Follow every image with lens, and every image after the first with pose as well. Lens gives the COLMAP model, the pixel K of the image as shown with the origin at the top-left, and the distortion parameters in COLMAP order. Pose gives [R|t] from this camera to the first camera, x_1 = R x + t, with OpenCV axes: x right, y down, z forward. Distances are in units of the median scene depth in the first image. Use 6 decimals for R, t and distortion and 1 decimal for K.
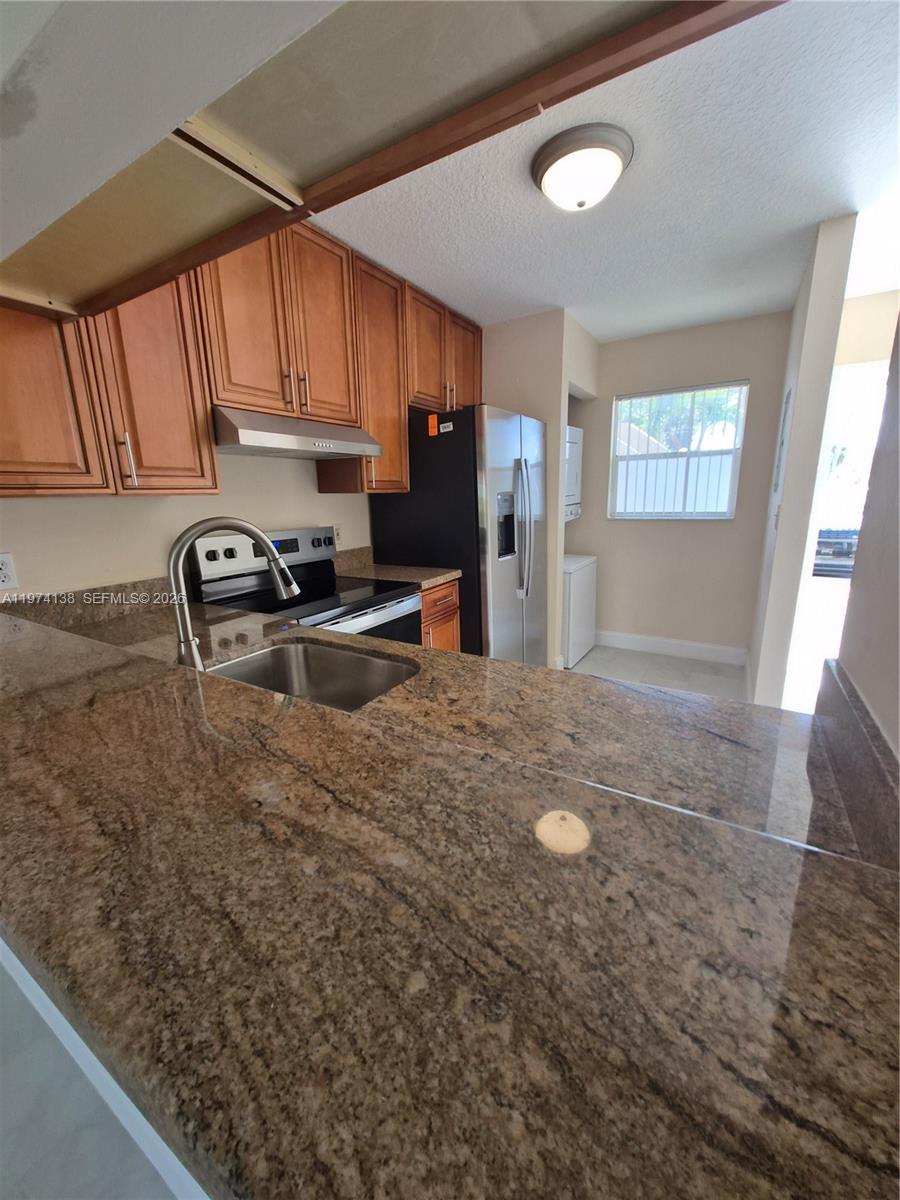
lens RADIAL K [[469.7, 0, 450.0], [0, 469.7, 600.0], [0, 0, 1]] dist [0.022305, -0.000006]
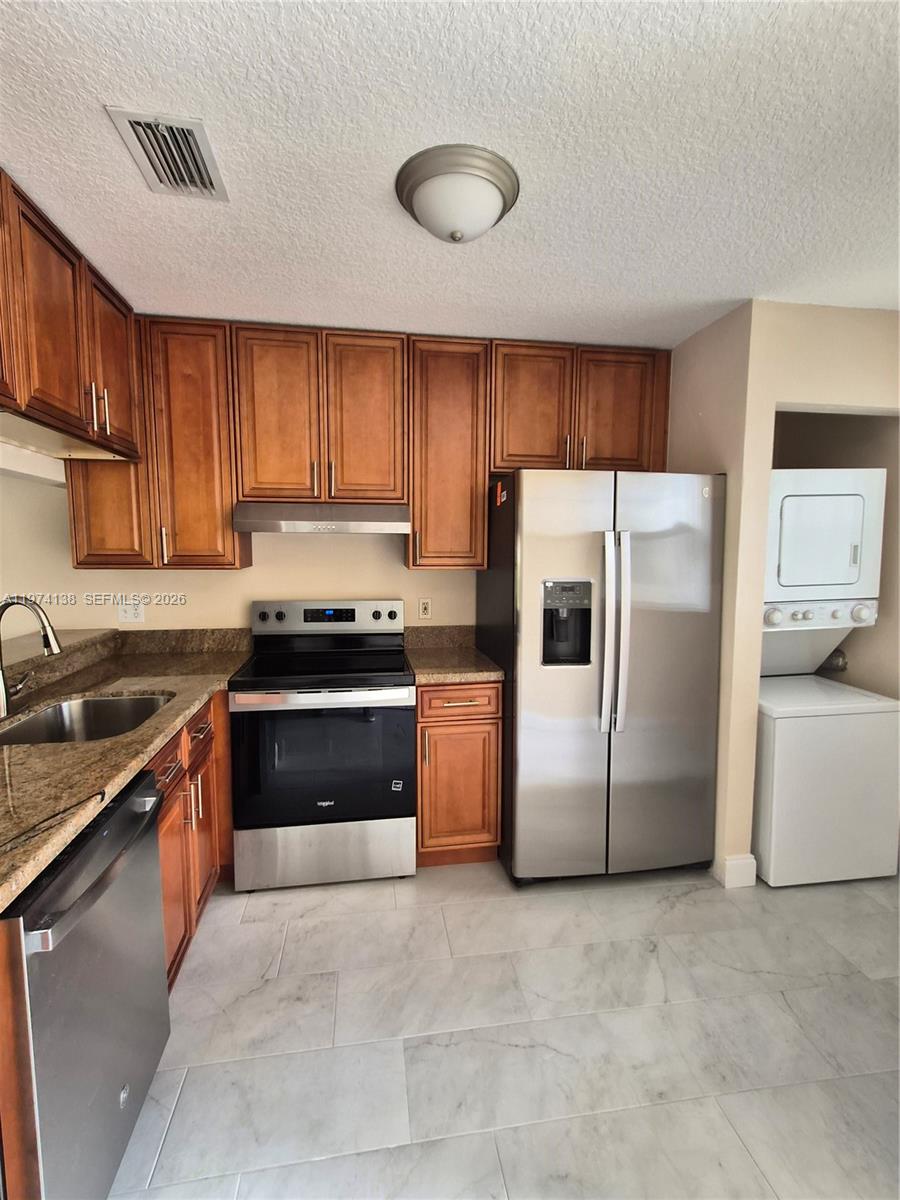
lens RADIAL K [[561.3, 0, 450.0], [0, 561.3, 600.0], [0, 0, 1]] dist [0.000194, -0.000143]
pose [[0.645017, 0.097533, -0.757919, 0.694354], [-0.188034, 0.981584, -0.033708, -0.138771], [0.740673, 0.164256, 0.651478, 0.323591]]
